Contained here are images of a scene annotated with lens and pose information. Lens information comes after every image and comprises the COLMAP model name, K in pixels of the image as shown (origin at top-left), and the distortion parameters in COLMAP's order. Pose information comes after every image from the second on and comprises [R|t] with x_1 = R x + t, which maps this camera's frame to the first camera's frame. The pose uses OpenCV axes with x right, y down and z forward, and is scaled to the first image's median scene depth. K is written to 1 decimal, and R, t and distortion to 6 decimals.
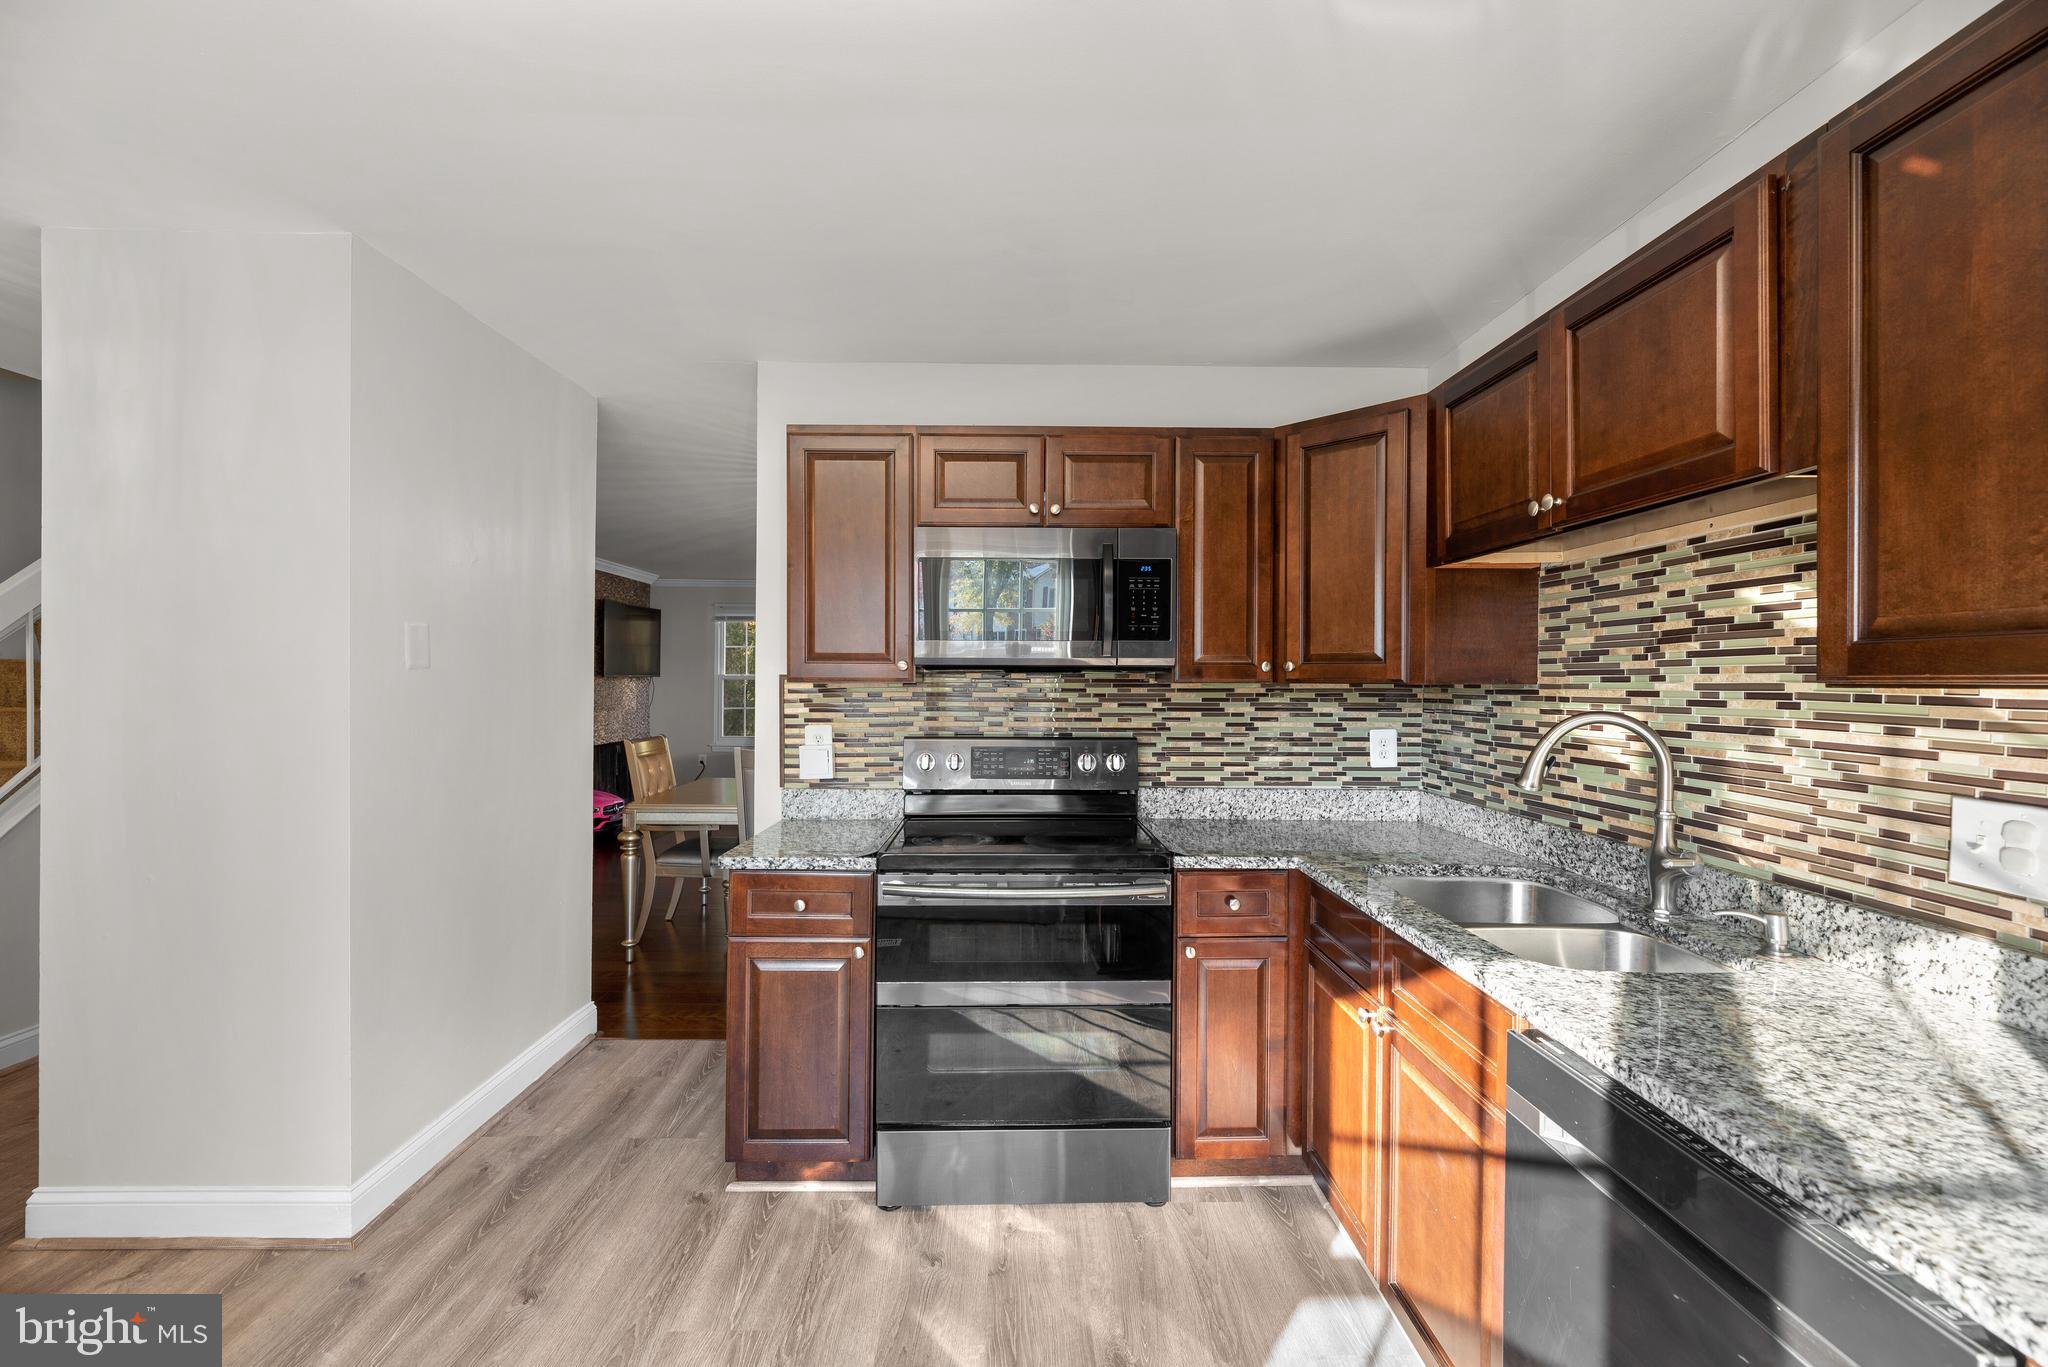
lens RADIAL K [[827.2, 0, 1027.3], [0, 827.2, 684.6], [0, 0, 1]] dist [0.003523, 0.000265]
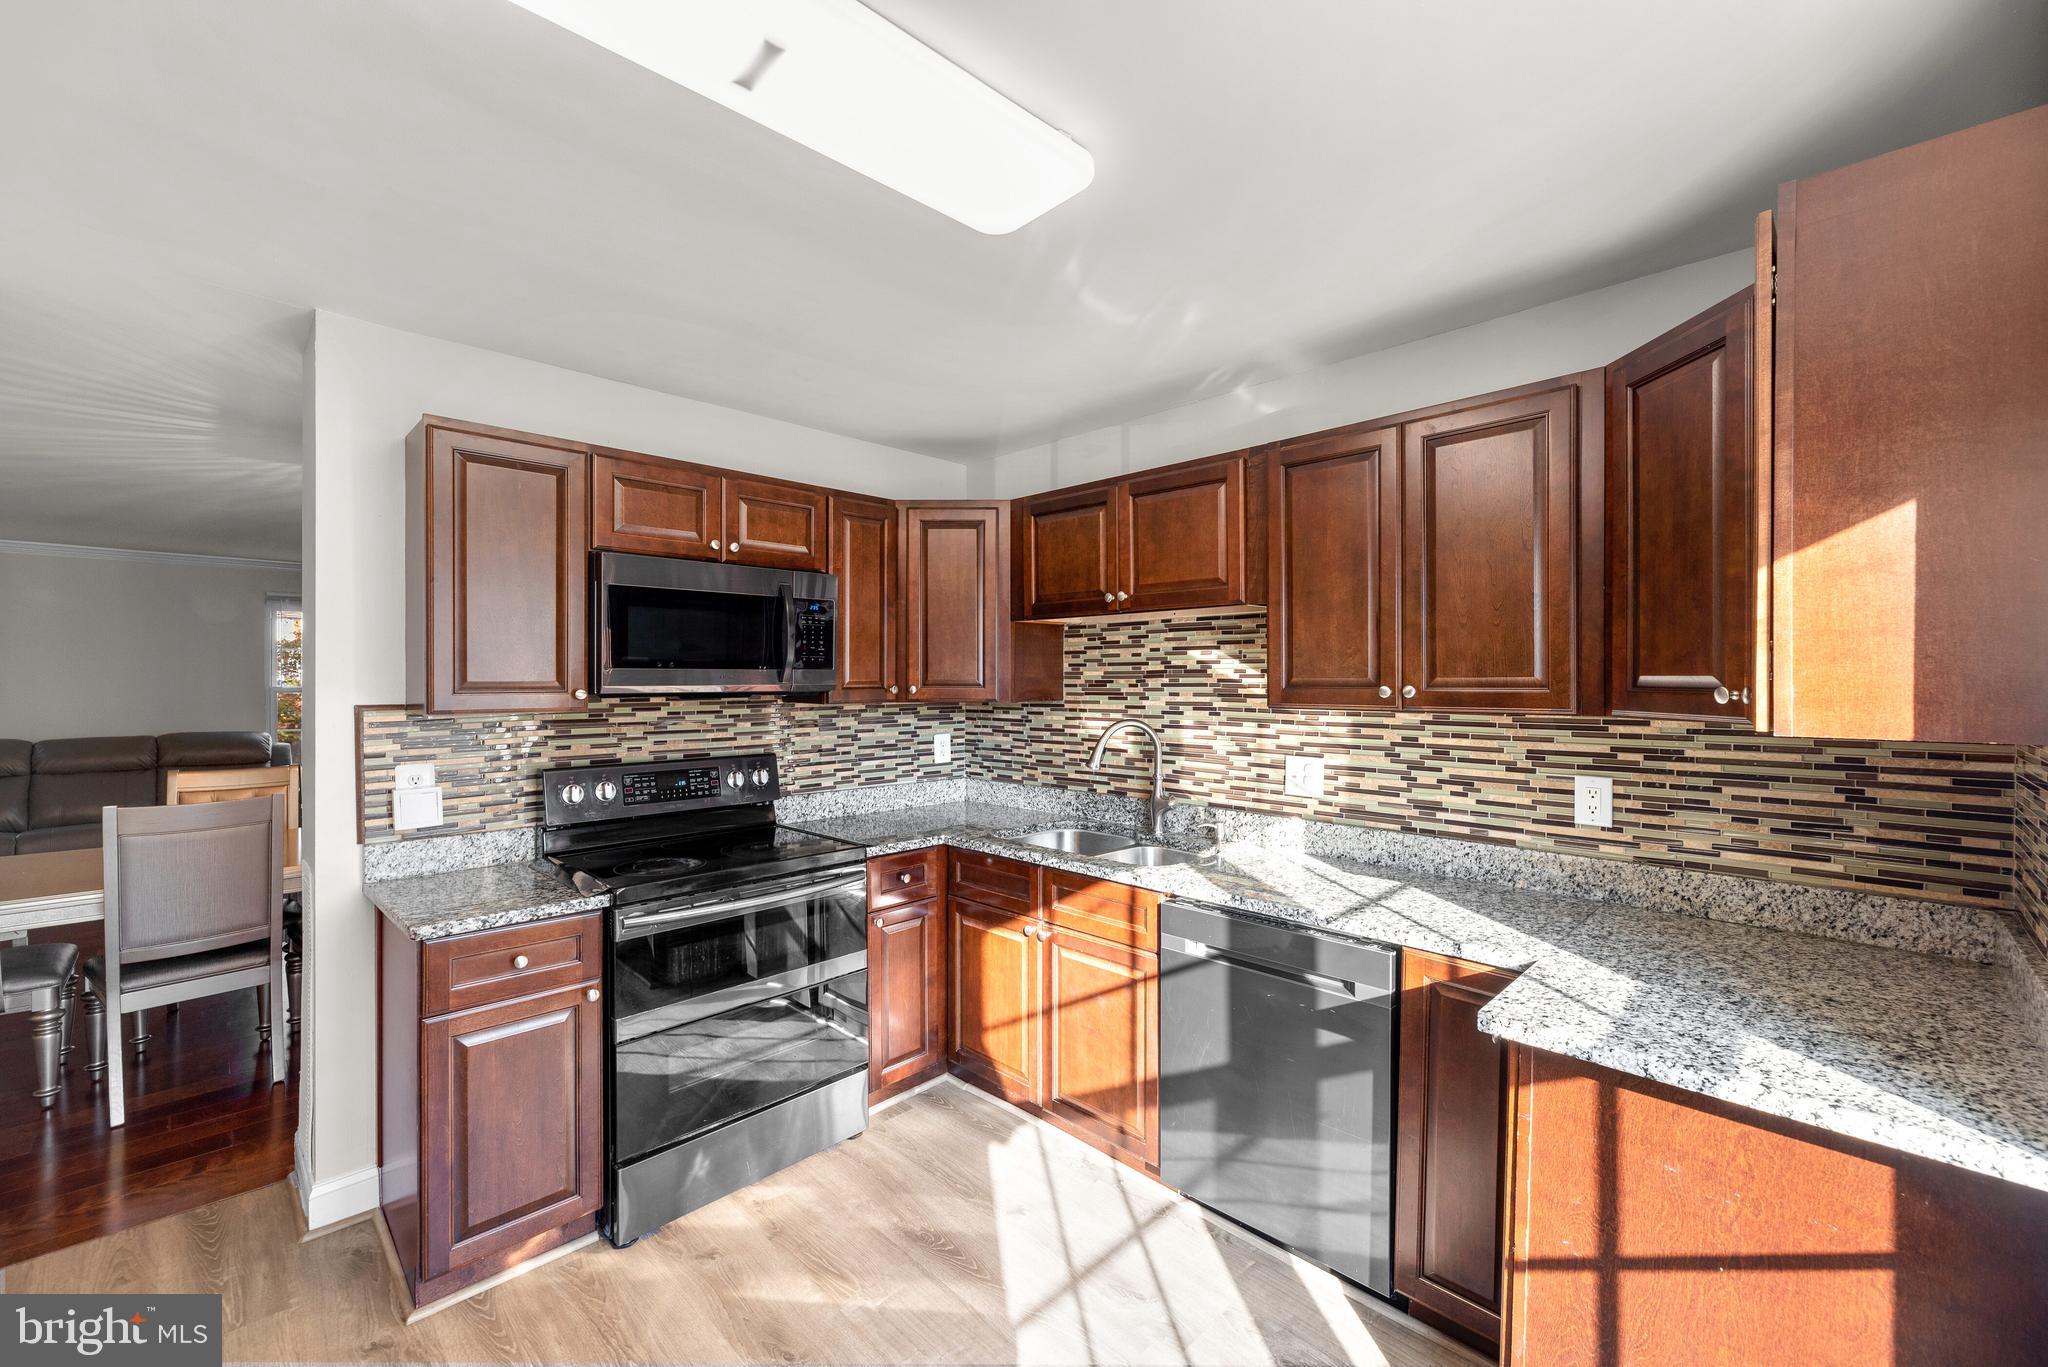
lens RADIAL K [[827.2, 0, 1027.3], [0, 827.2, 684.6], [0, 0, 1]] dist [0.003523, 0.000265]
pose [[0.716087, -0.010280, 0.697935, -0.512482], [0.009095, 0.999944, 0.005397, -0.039718], [-0.697952, 0.002483, 0.716140, -0.047395]]
